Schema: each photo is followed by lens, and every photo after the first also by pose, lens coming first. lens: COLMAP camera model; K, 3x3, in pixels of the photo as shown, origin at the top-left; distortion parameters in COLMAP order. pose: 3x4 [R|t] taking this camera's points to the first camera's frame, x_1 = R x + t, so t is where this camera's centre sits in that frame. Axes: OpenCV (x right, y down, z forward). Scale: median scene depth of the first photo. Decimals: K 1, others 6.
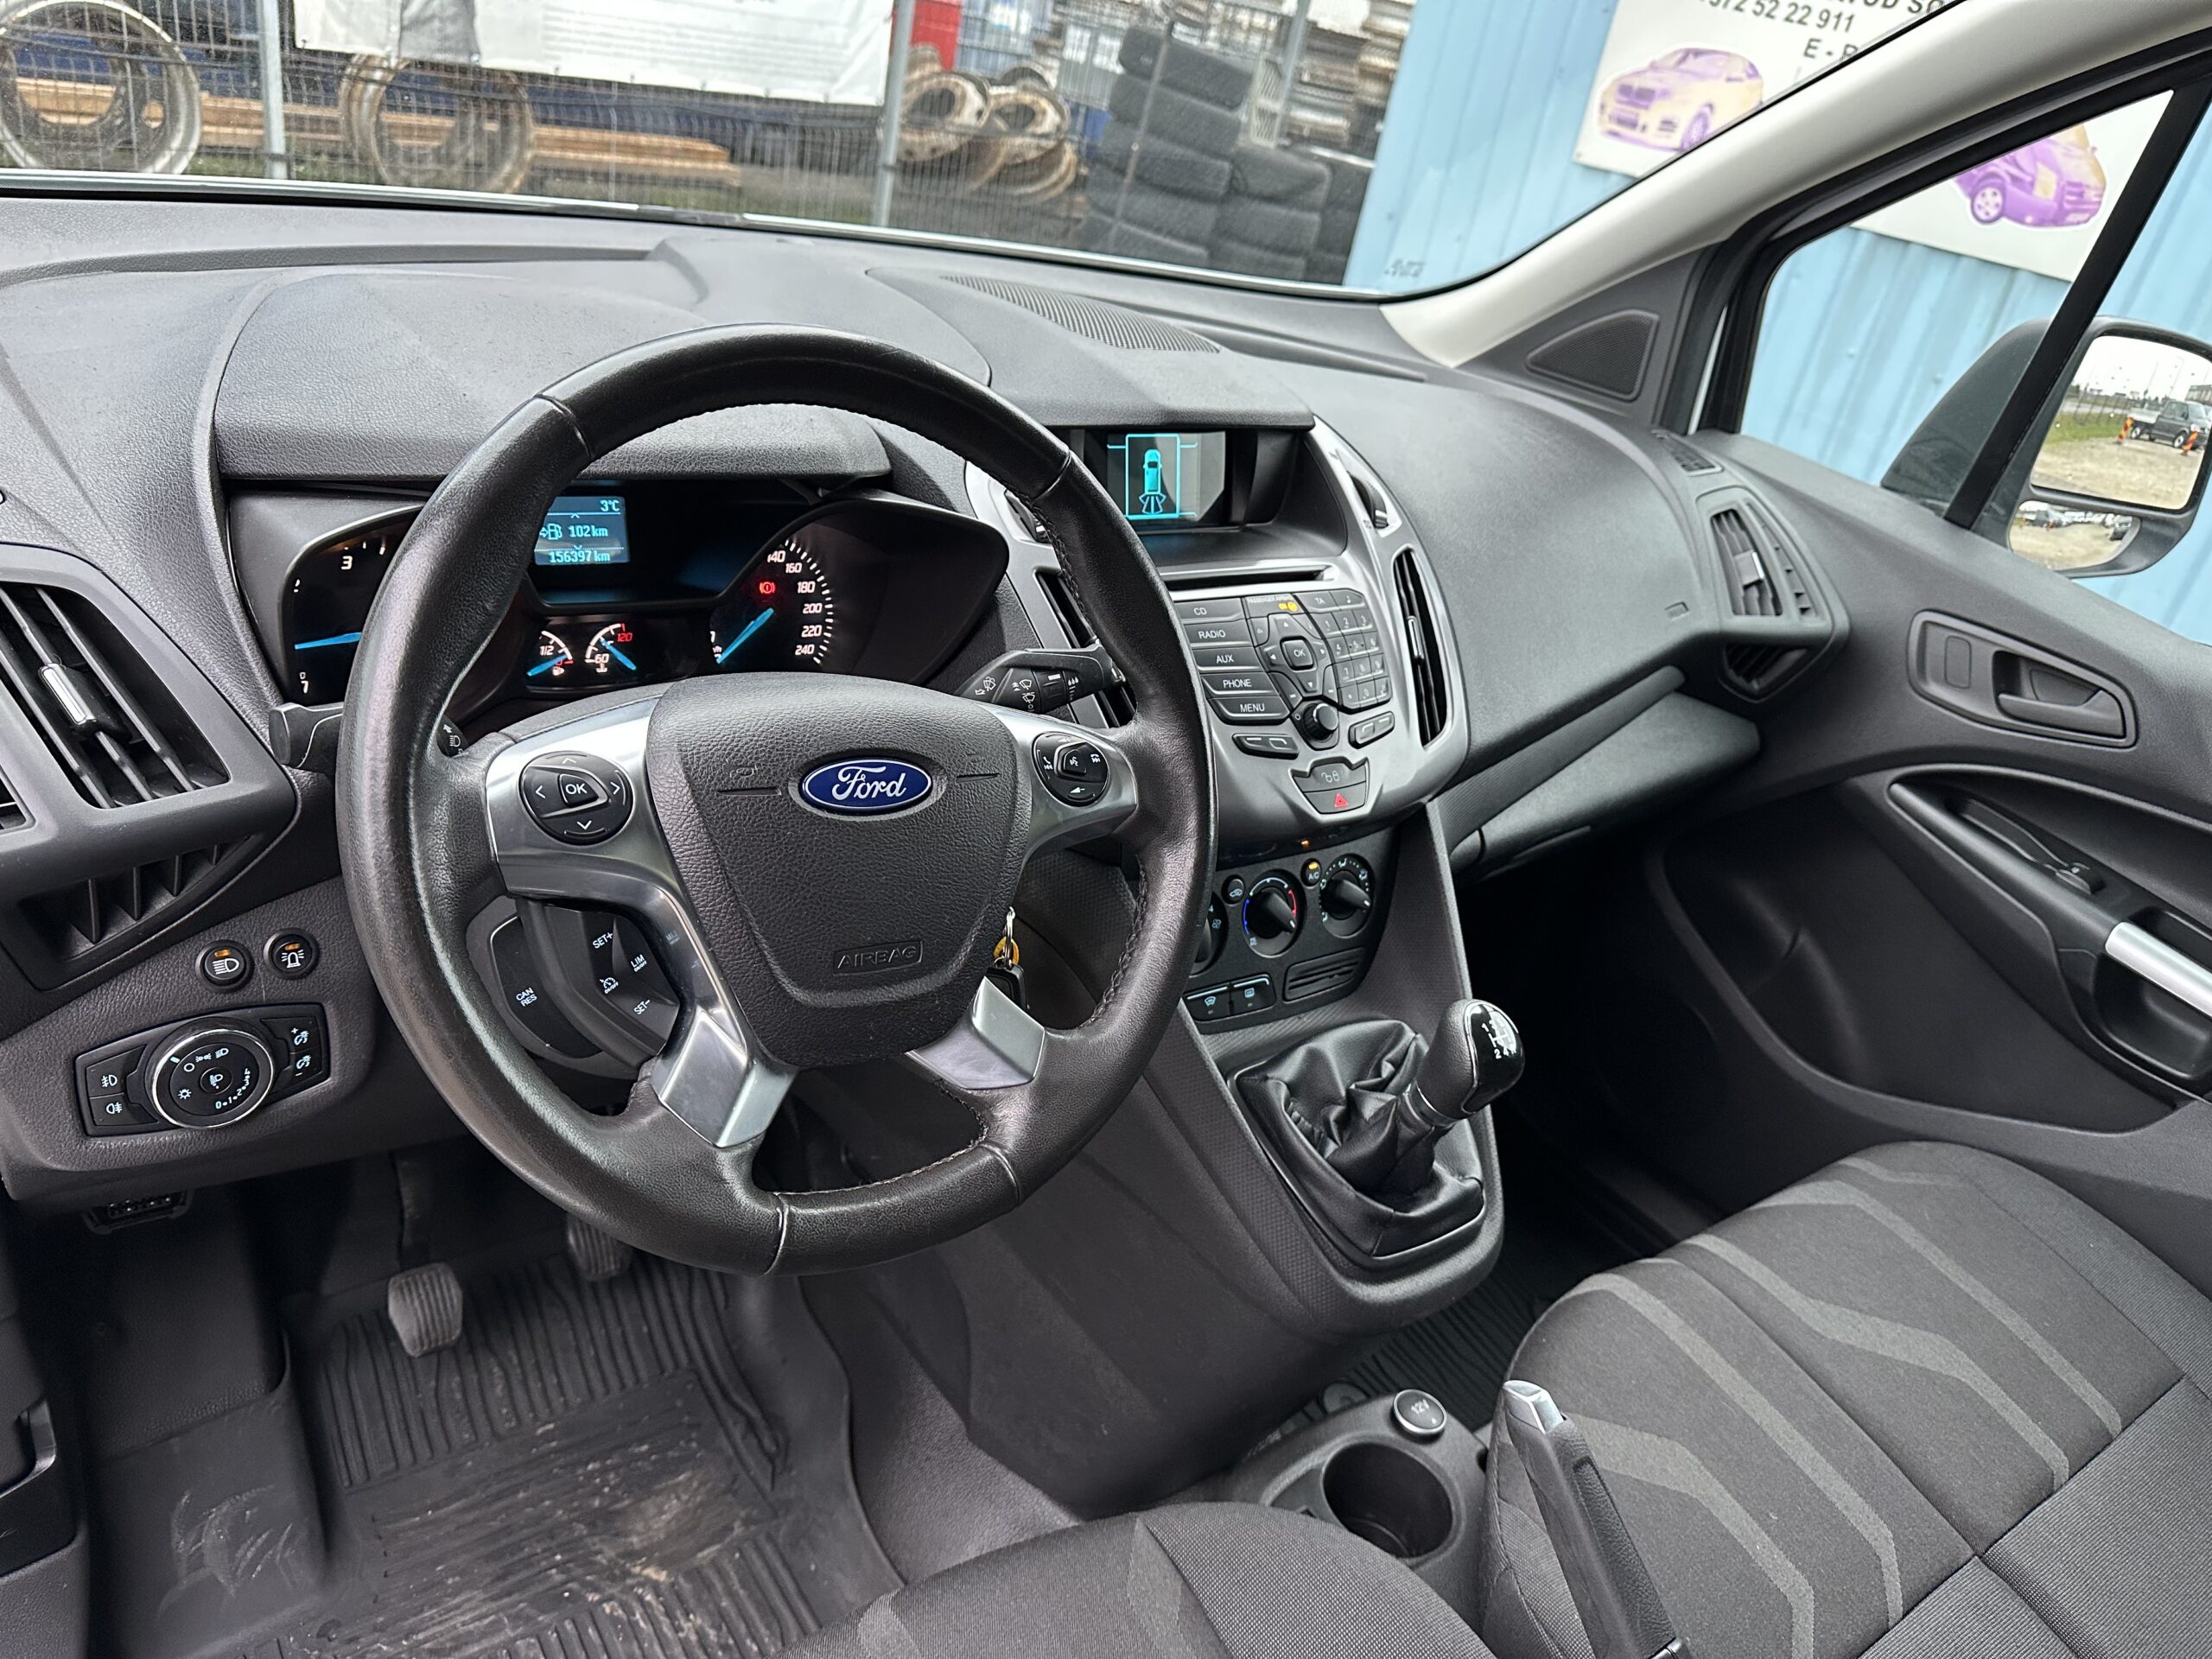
lens RADIAL K [[1536.0, 0, 1107.2], [0, 1536.0, 818.4], [0, 0, 1]] dist [-0.011069, -0.002526]
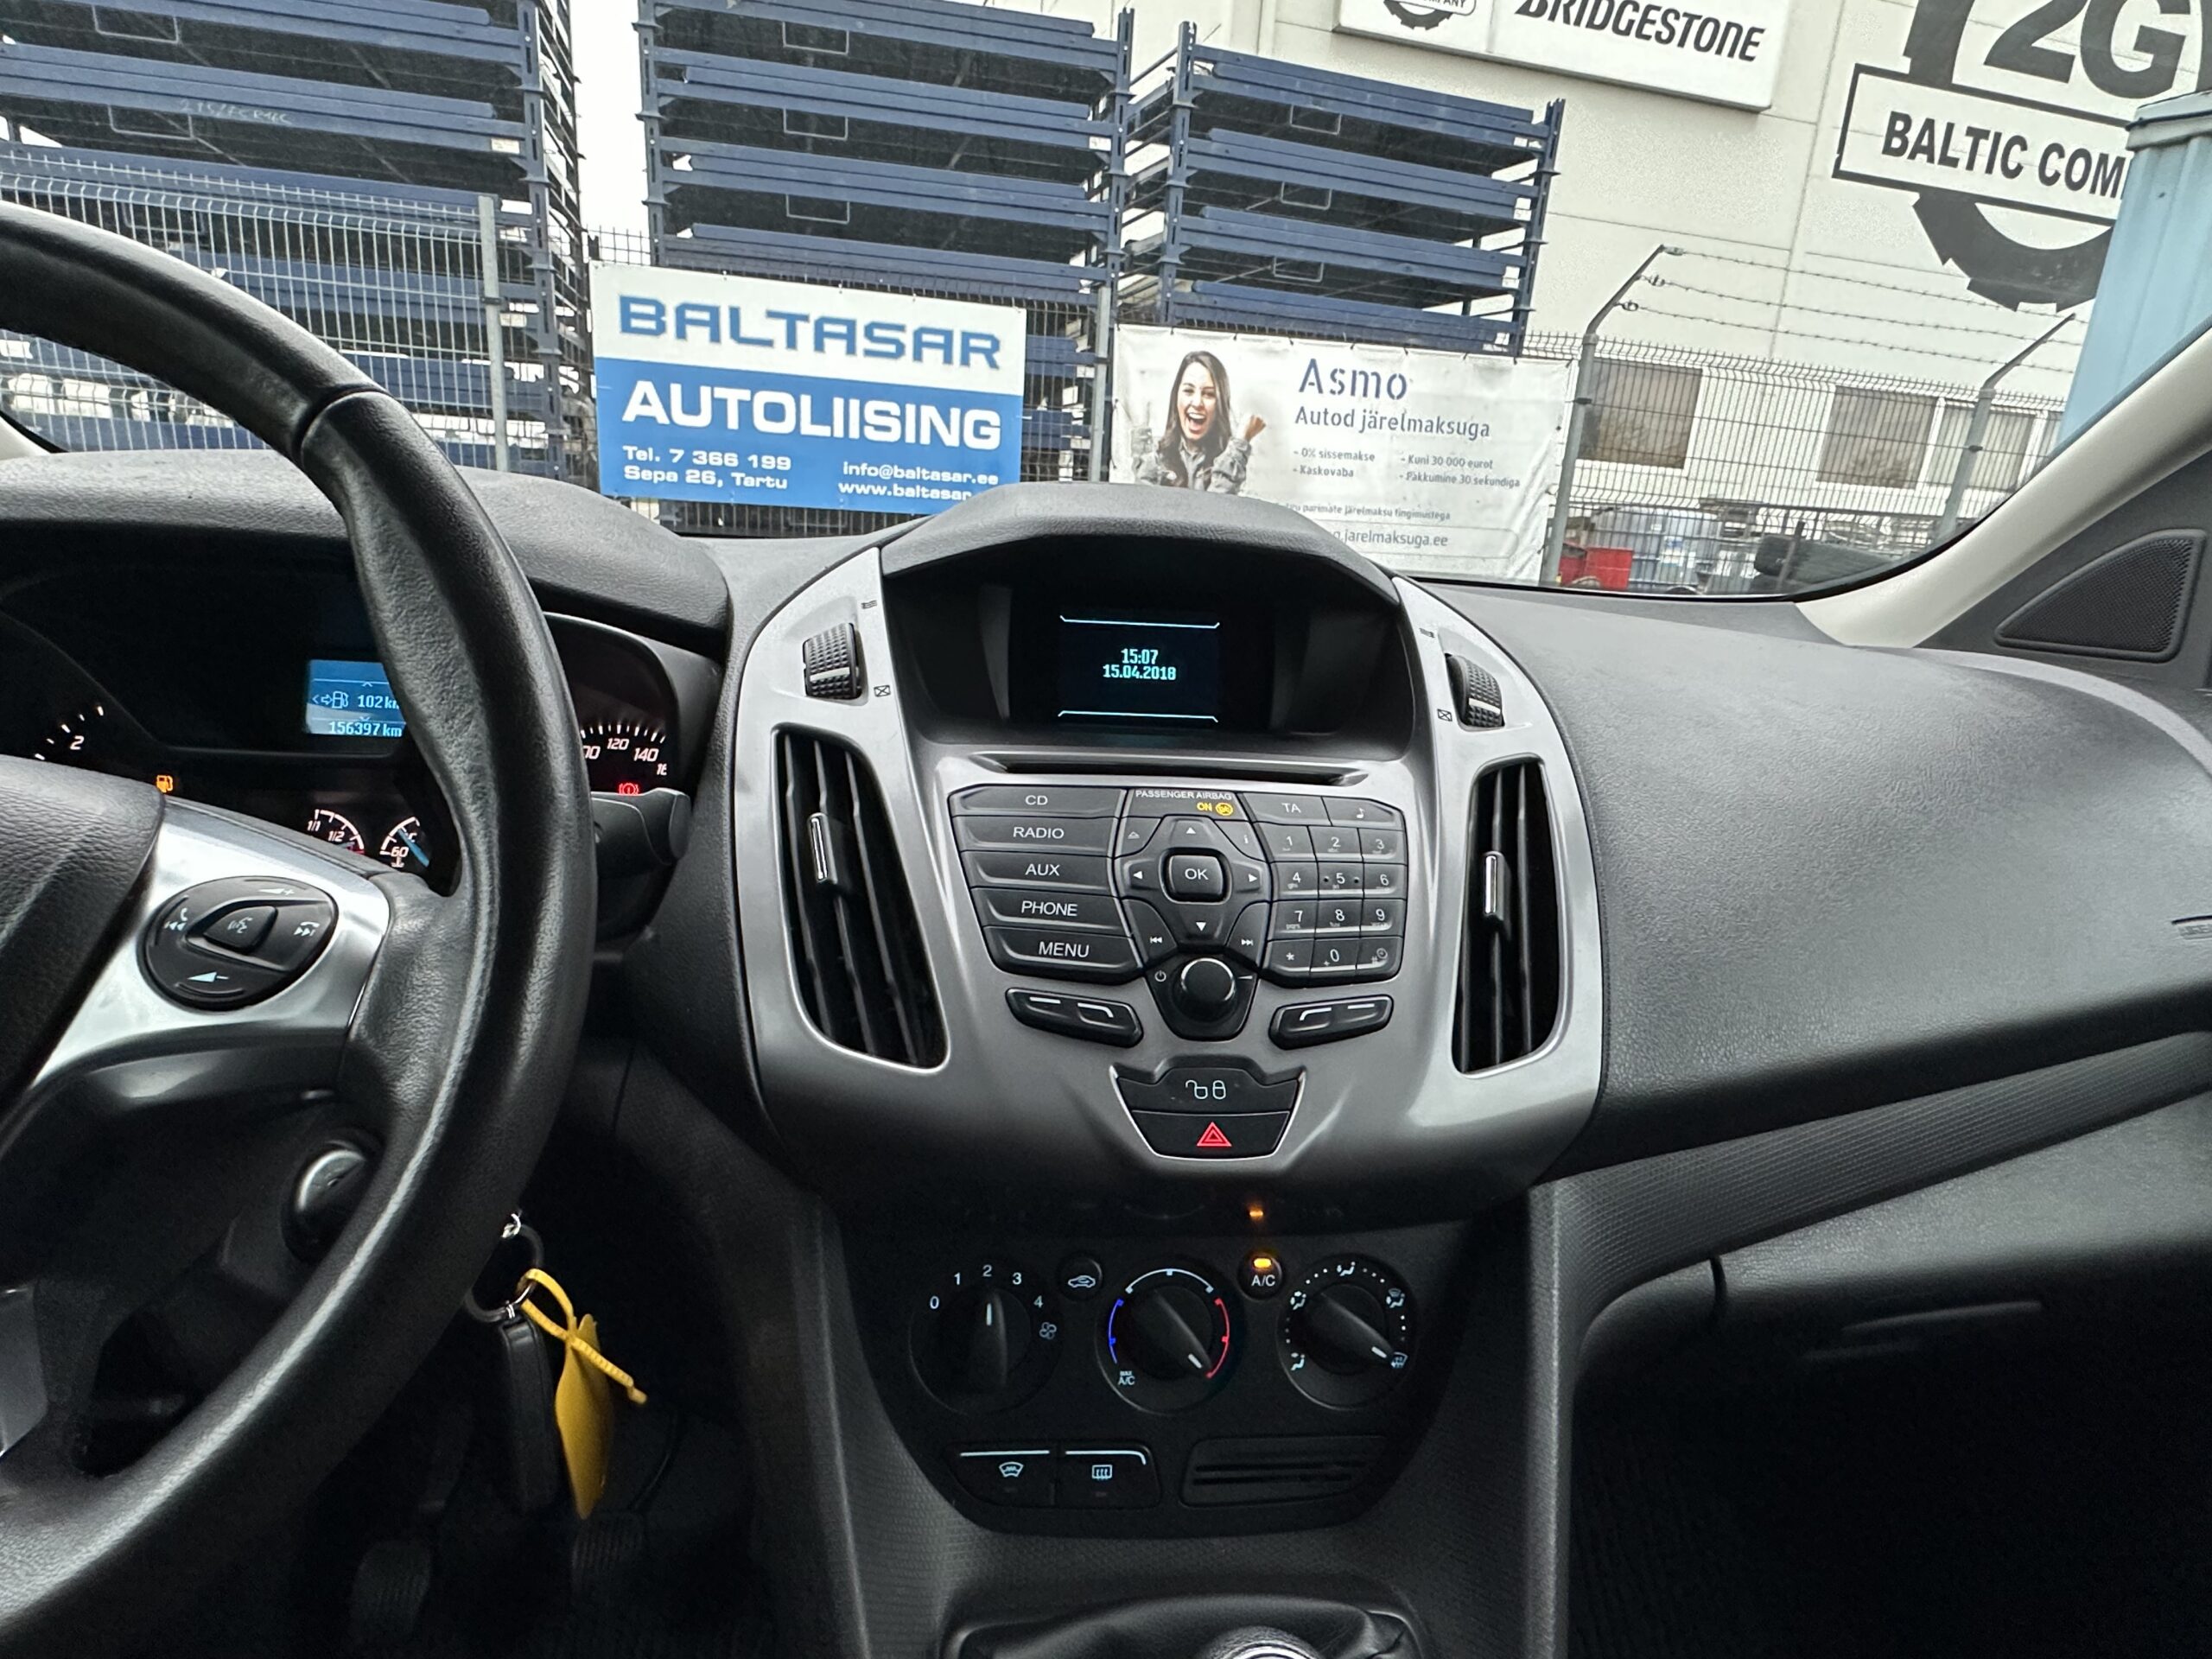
lens RADIAL K [[1224.9, 0, 1099.0], [0, 1224.9, 849.7], [0, 0, 1]] dist [-0.023968, 0.002669]
pose [[0.869348, 0.005560, -0.494170, 0.289212], [-0.141663, 0.960778, -0.238406, 0.000363], [0.473462, 0.277264, 0.836038, 0.522788]]
